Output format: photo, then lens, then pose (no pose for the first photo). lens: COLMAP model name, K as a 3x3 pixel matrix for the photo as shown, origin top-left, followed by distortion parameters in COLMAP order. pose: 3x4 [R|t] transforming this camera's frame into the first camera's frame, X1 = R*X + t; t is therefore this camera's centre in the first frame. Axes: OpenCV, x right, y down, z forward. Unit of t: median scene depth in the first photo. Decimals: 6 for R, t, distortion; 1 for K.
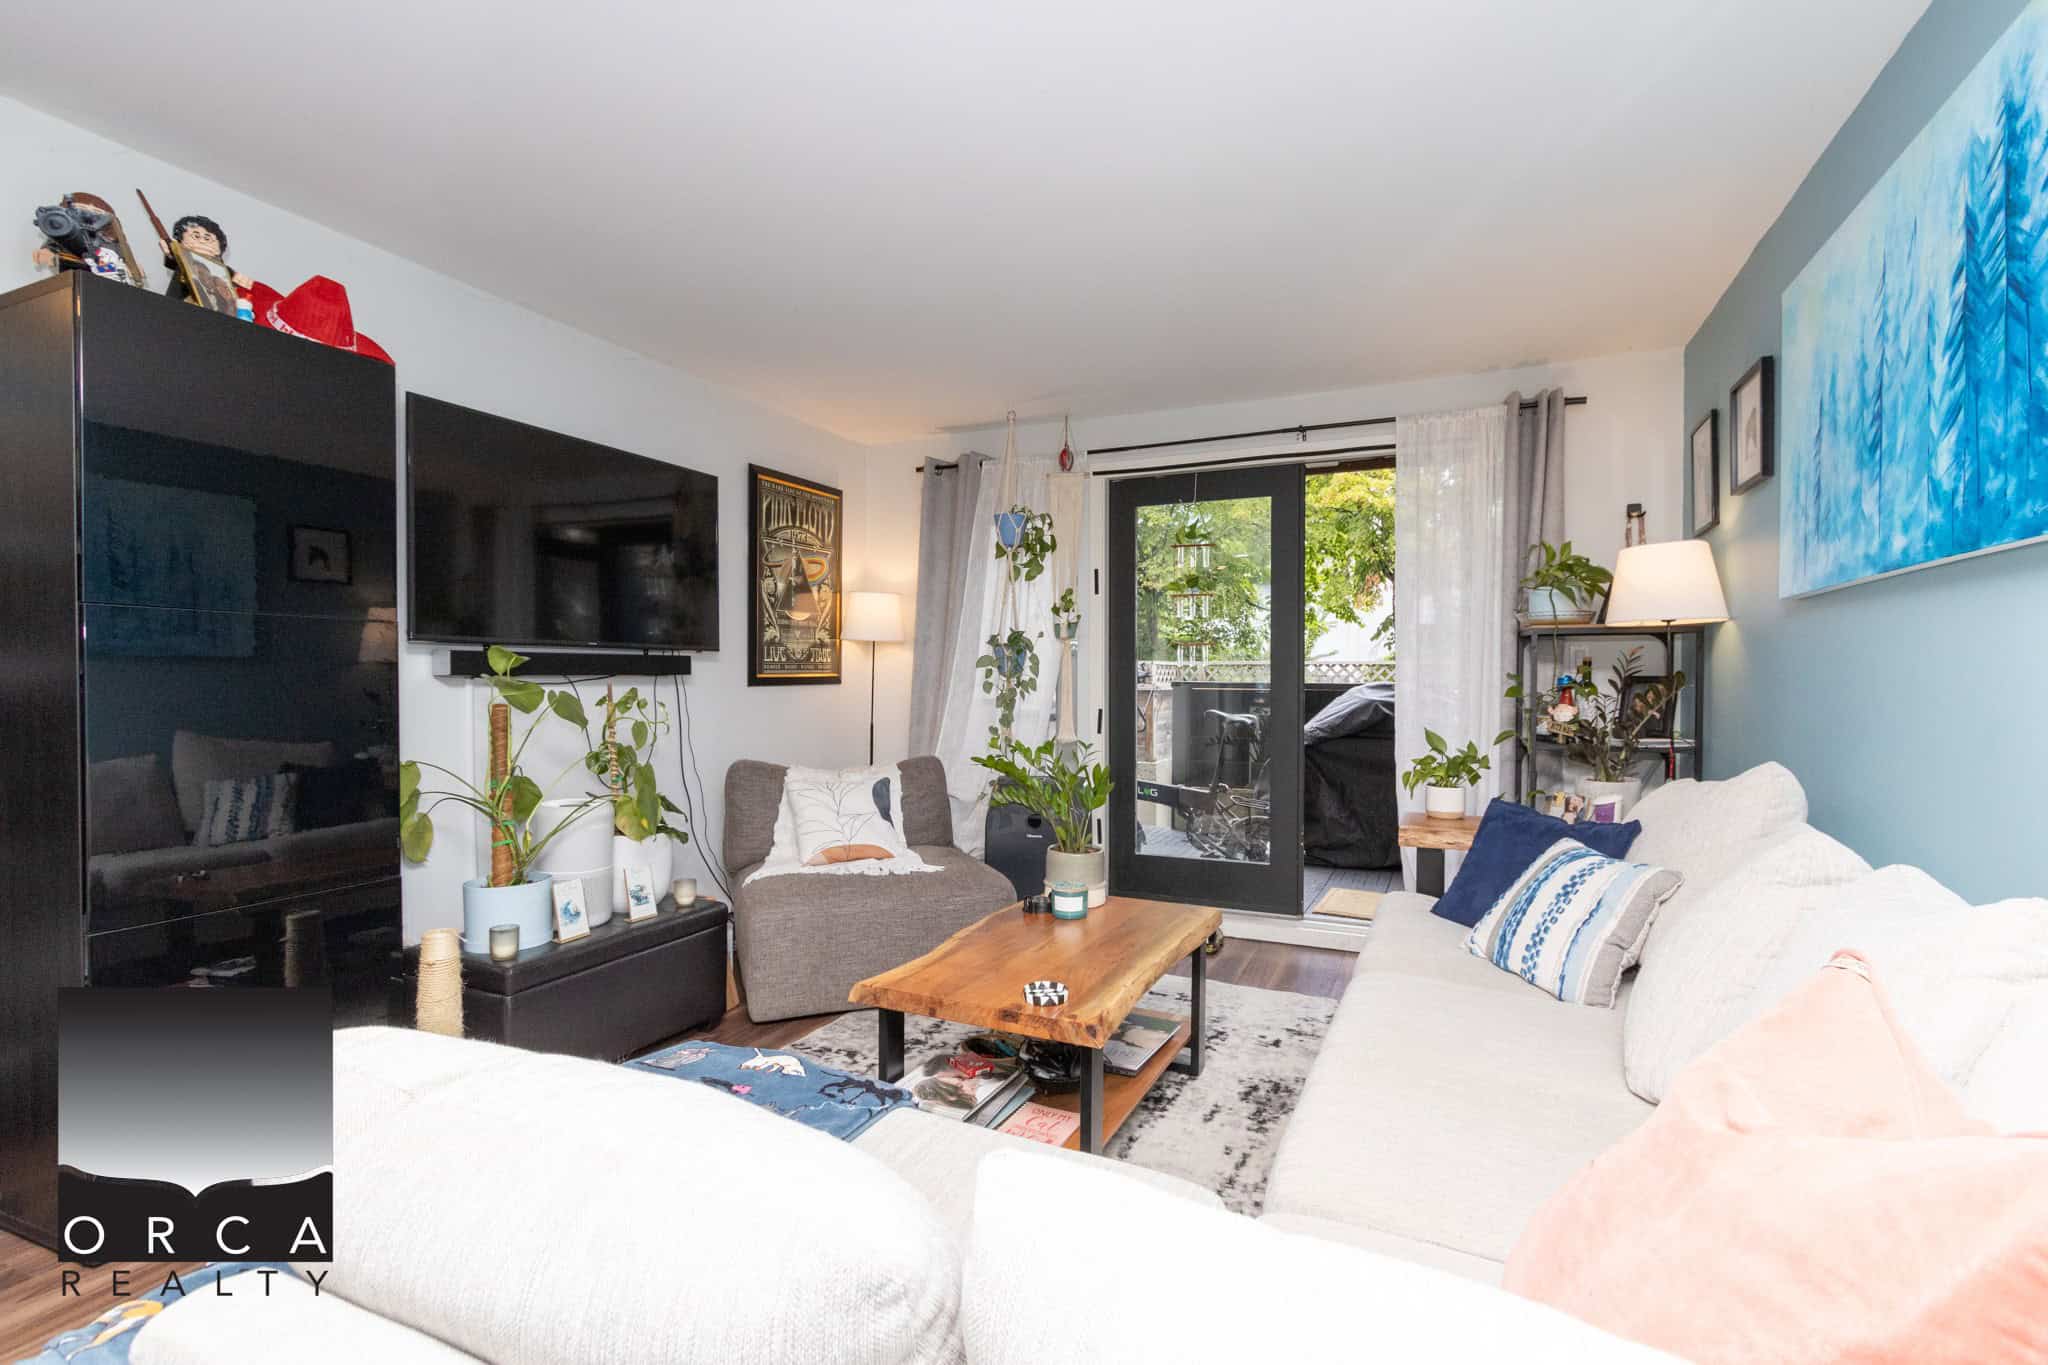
lens RADIAL K [[951.7, 0, 1023.5], [0, 951.7, 685.5], [0, 0, 1]] dist [0.011257, -0.003405]
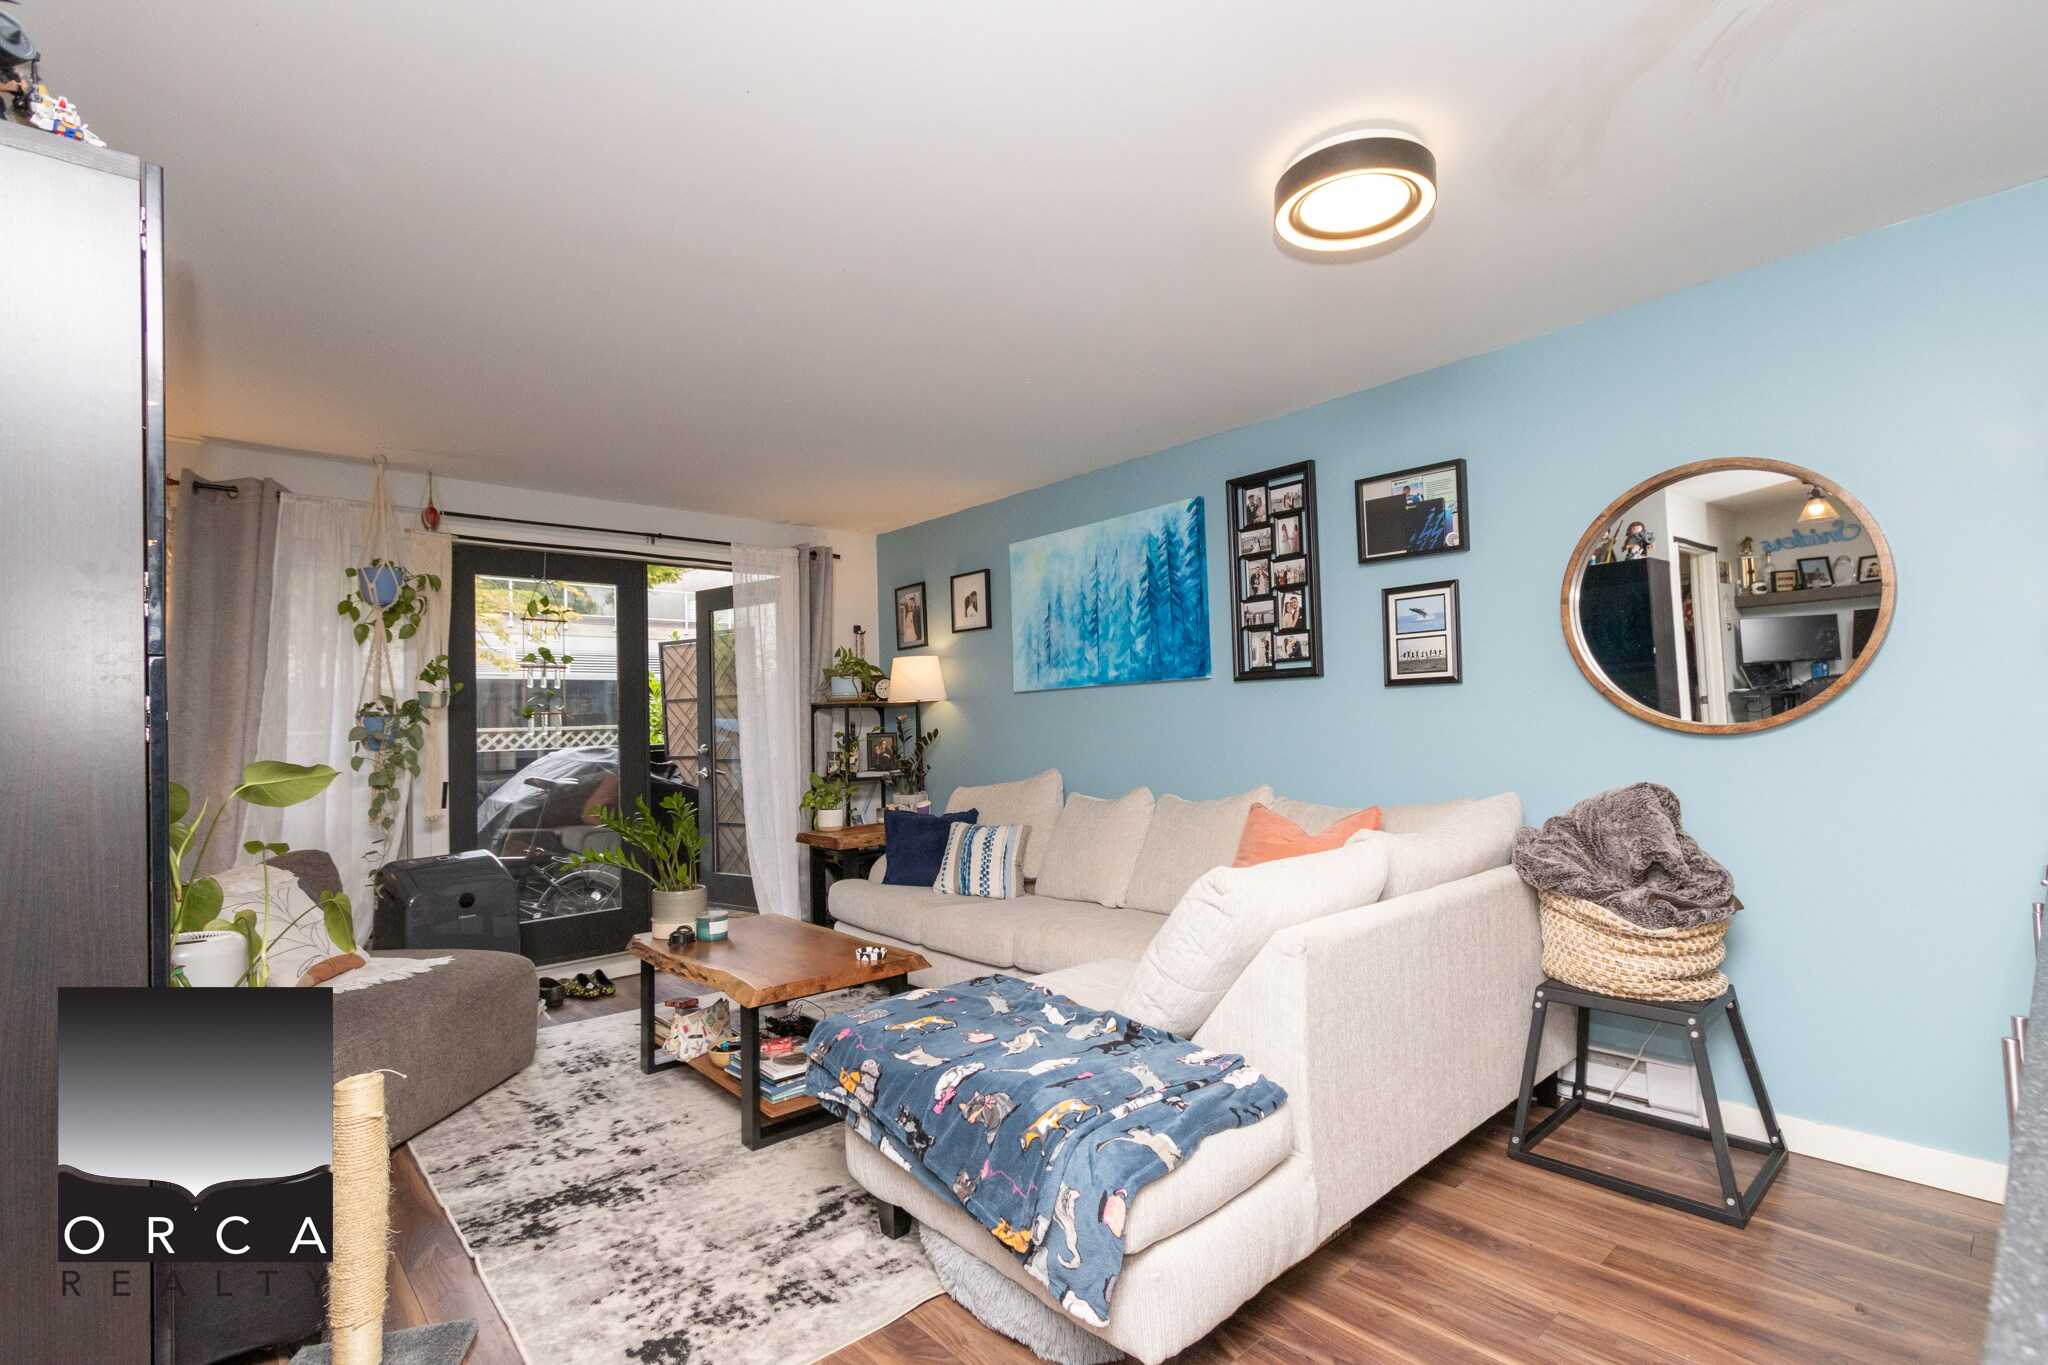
lens RADIAL K [[951.7, 0, 1062.2], [0, 951.7, 673.7], [0, 0, 1]] dist [0.011257, -0.003405]
pose [[0.380452, 0.036536, 0.924078, -1.284323], [0.039348, 0.997675, -0.055646, -0.013154], [-0.923963, 0.057531, 0.378130, 0.159262]]
